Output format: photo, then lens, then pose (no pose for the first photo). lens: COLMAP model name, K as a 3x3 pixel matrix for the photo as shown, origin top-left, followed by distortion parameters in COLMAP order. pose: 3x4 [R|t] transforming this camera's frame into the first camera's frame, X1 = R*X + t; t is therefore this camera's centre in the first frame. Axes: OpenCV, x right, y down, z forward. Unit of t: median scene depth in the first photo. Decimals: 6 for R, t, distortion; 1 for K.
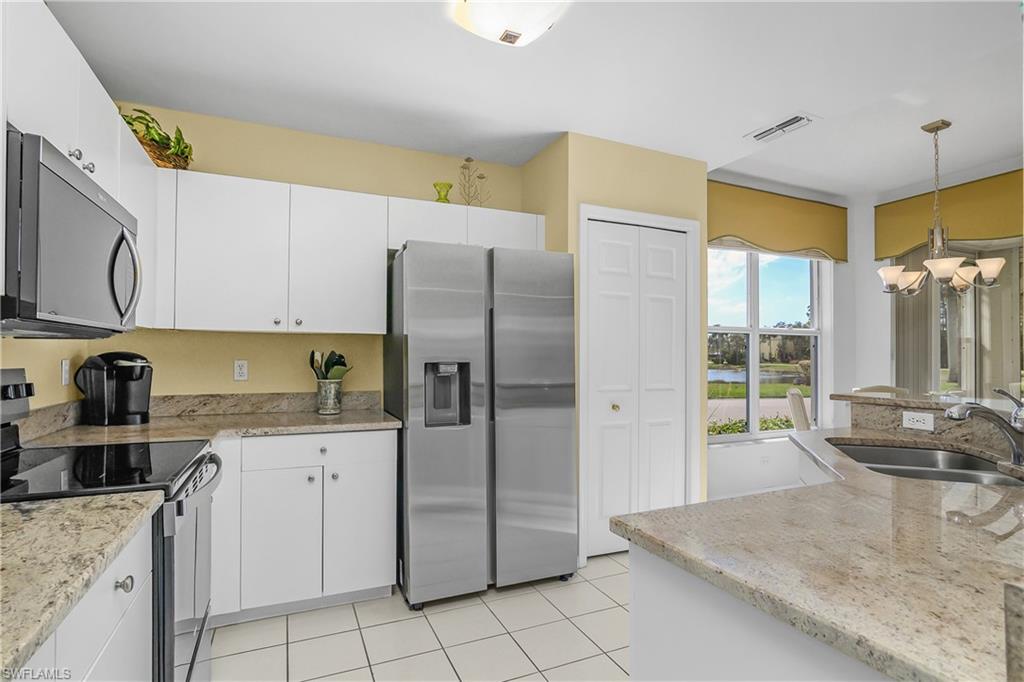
lens RADIAL K [[509.4, 0, 512.0], [0, 509.4, 347.3], [0, 0, 1]] dist [-0.011294, -0.000215]
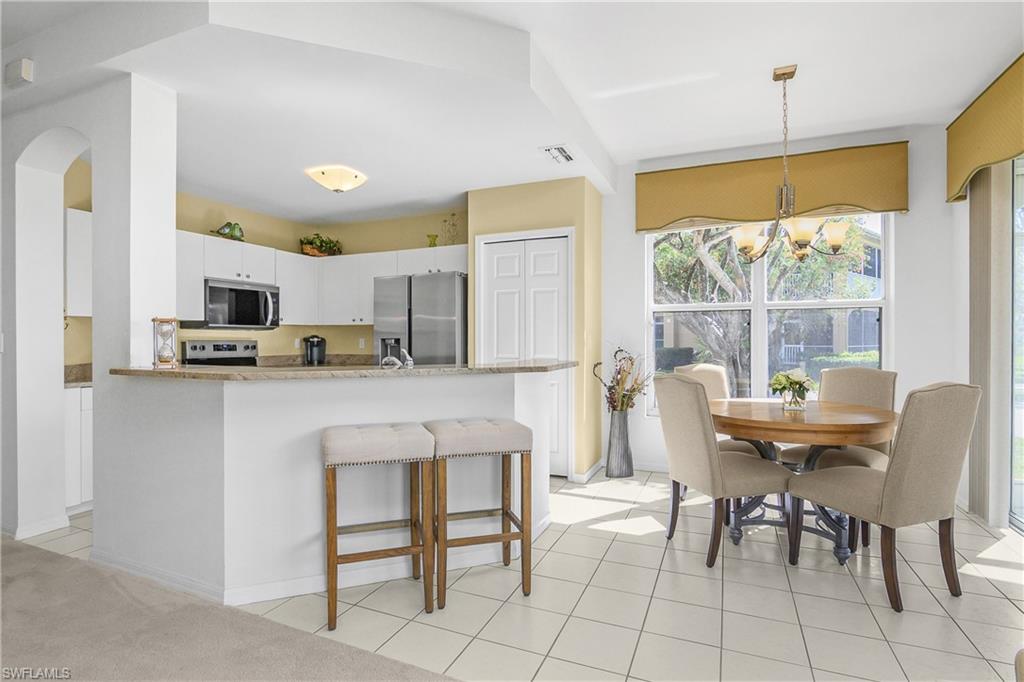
lens RADIAL K [[509.4, 0, 508.8], [0, 509.4, 338.5], [0, 0, 1]] dist [-0.011294, -0.000215]
pose [[0.672855, -0.011210, -0.739689, 1.314097], [0.014076, 0.999898, -0.002349, 0.035032], [0.739640, -0.008832, 0.672944, 0.027327]]
